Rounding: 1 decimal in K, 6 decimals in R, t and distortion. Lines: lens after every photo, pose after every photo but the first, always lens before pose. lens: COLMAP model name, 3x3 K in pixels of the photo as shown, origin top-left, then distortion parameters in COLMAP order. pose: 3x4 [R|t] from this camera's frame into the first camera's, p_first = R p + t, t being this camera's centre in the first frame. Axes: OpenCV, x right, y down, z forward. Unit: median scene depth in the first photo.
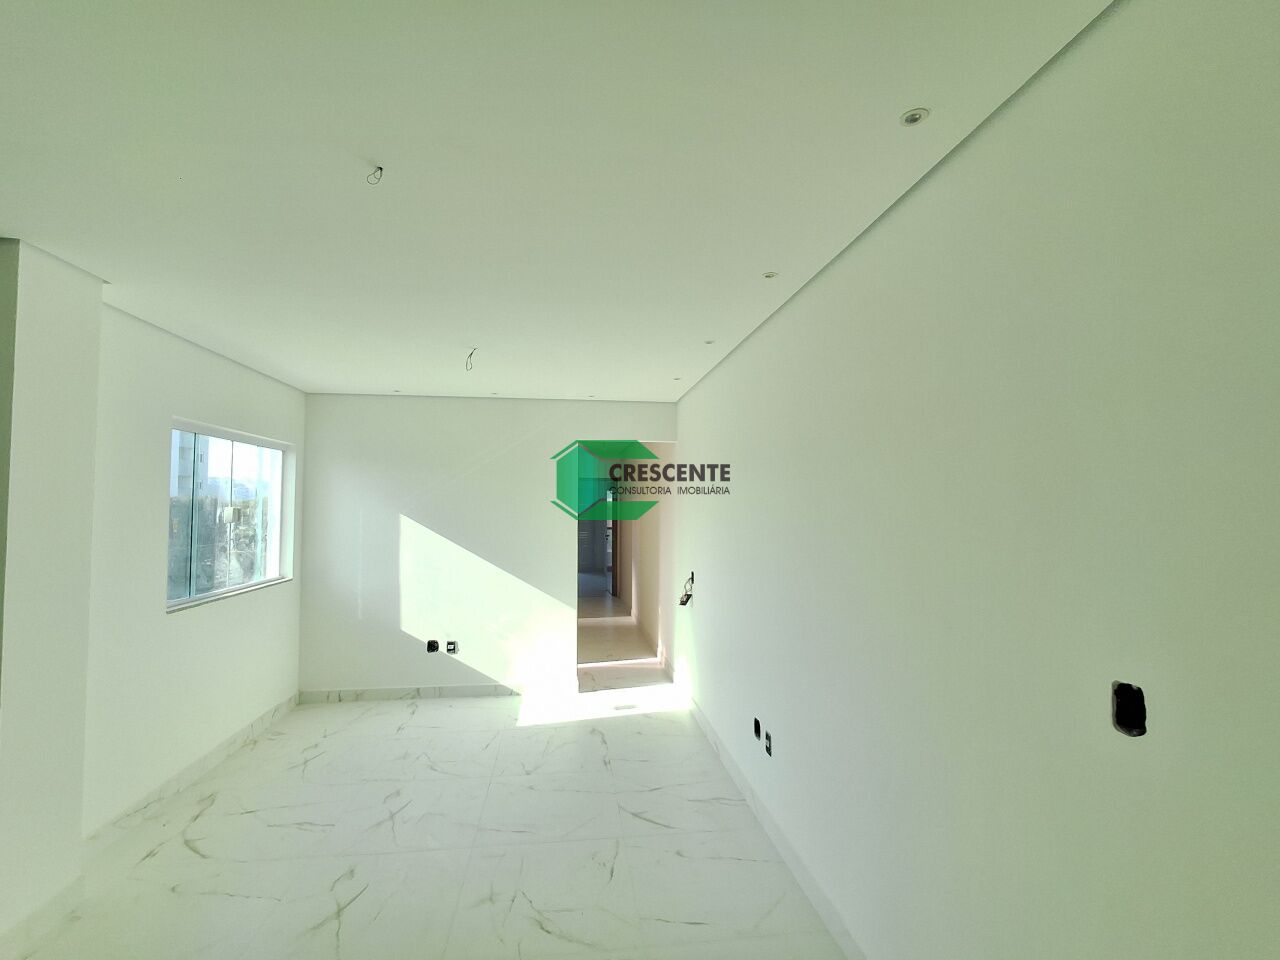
lens RADIAL K [[576.0, 0, 626.3], [0, 576.0, 483.1], [0, 0, 1]] dist [-0.000085, 0.000336]
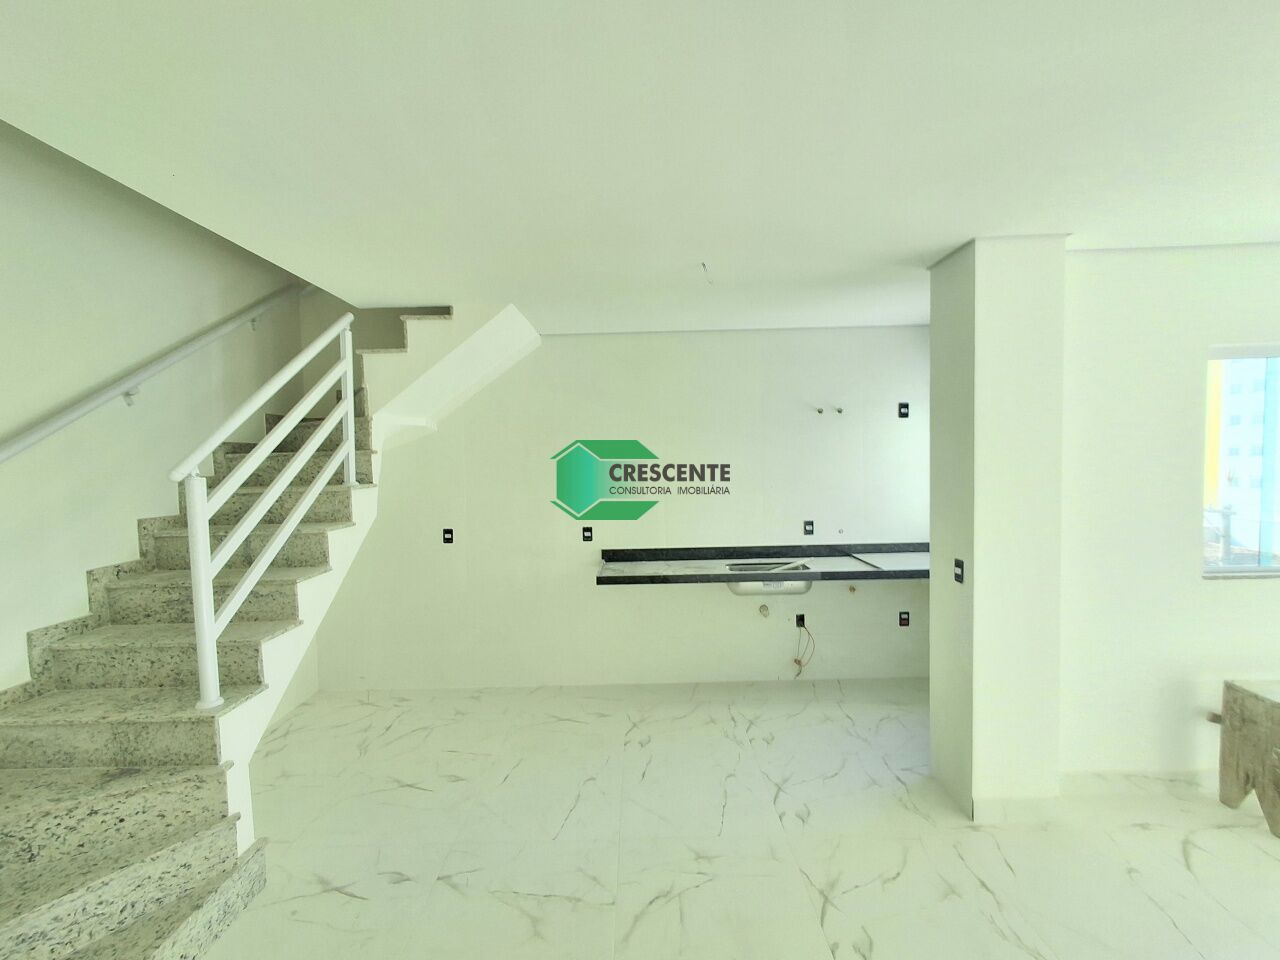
lens RADIAL K [[589.0, 0, 628.2], [0, 589.0, 481.0], [0, 0, 1]] dist [0.002306, 0.000666]
pose [[-0.134812, 0.039061, -0.990101, 0.125945], [0.067954, 0.997235, 0.030090, -0.002434], [0.988538, -0.063224, -0.137094, 0.192787]]
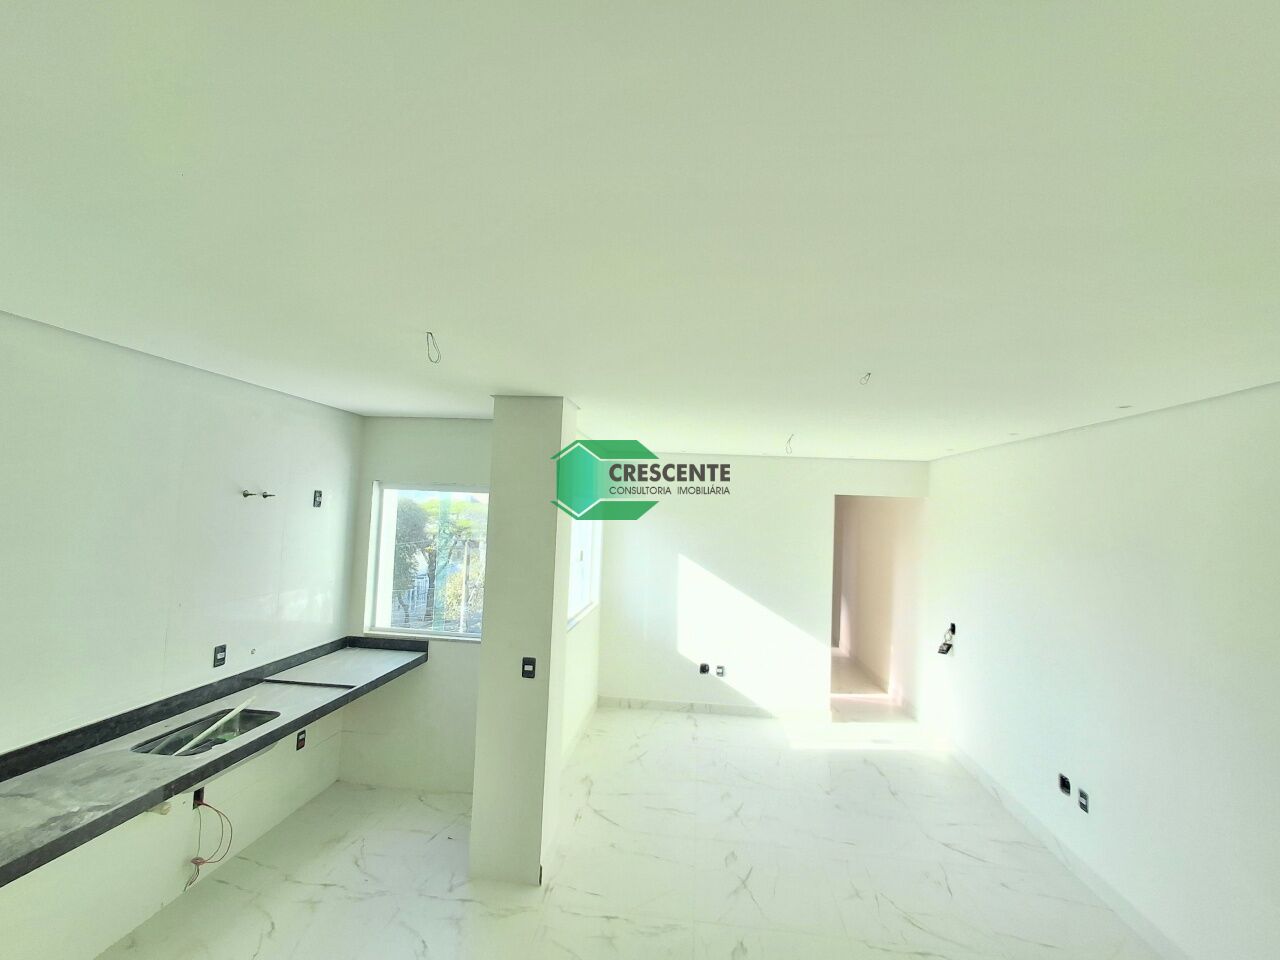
lens RADIAL K [[578.5, 0, 639.7], [0, 578.5, 484.0], [0, 0, 1]] dist [0.001768, 0.000721]
pose [[0.975475, 0.025447, -0.218633, -0.222691], [-0.027738, 0.999588, -0.007417, -0.080704], [0.218354, 0.013299, 0.975779, -0.182182]]
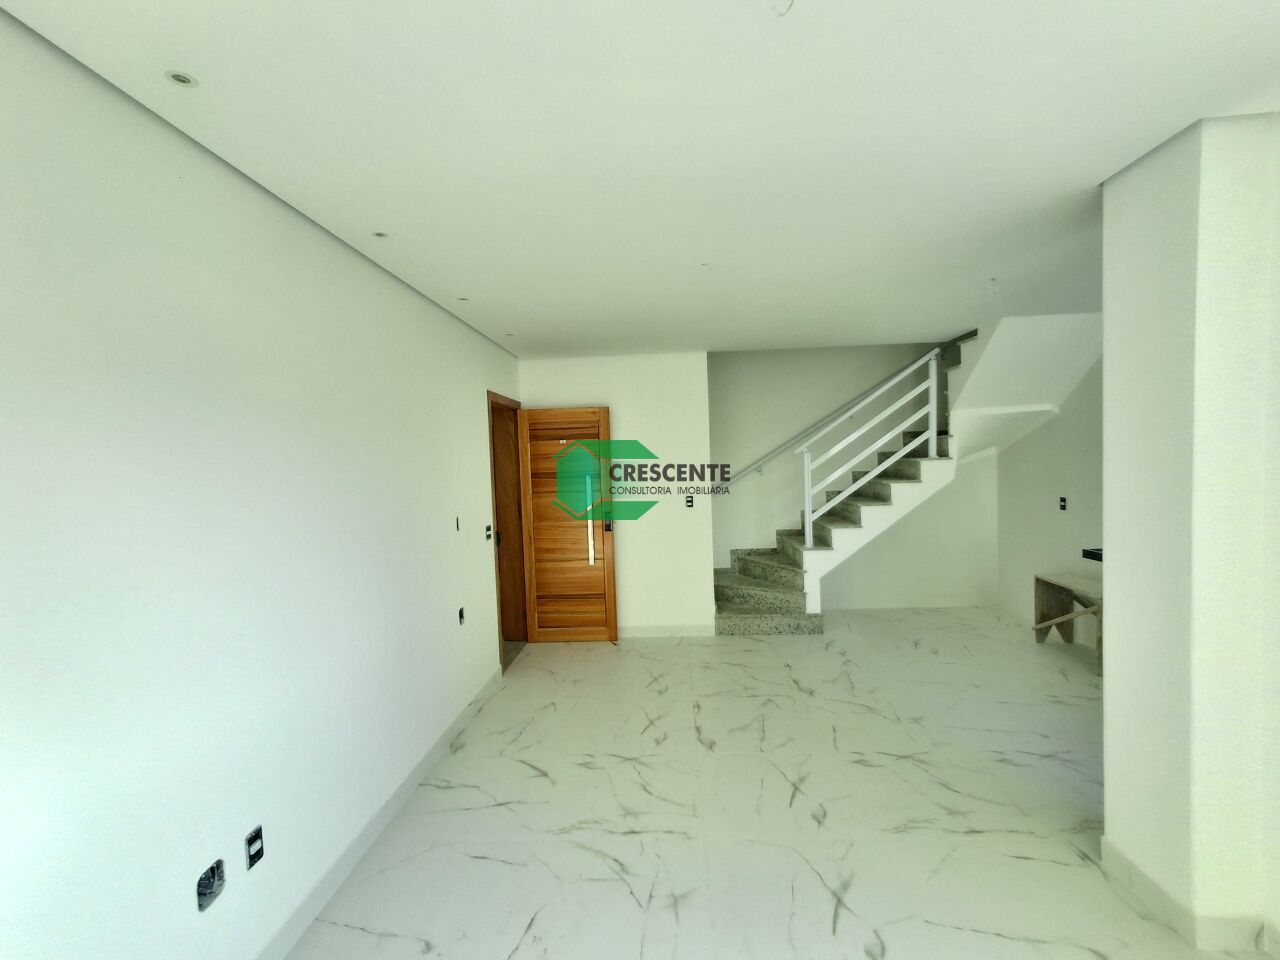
lens RADIAL K [[578.5, 0, 639.7], [0, 578.5, 484.0], [0, 0, 1]] dist [0.001768, 0.000721]
pose [[-0.986991, 0.020216, 0.159500, -0.183870], [0.022457, 0.999673, 0.012259, 0.028837], [-0.159200, 0.015682, -0.987122, 1.026826]]
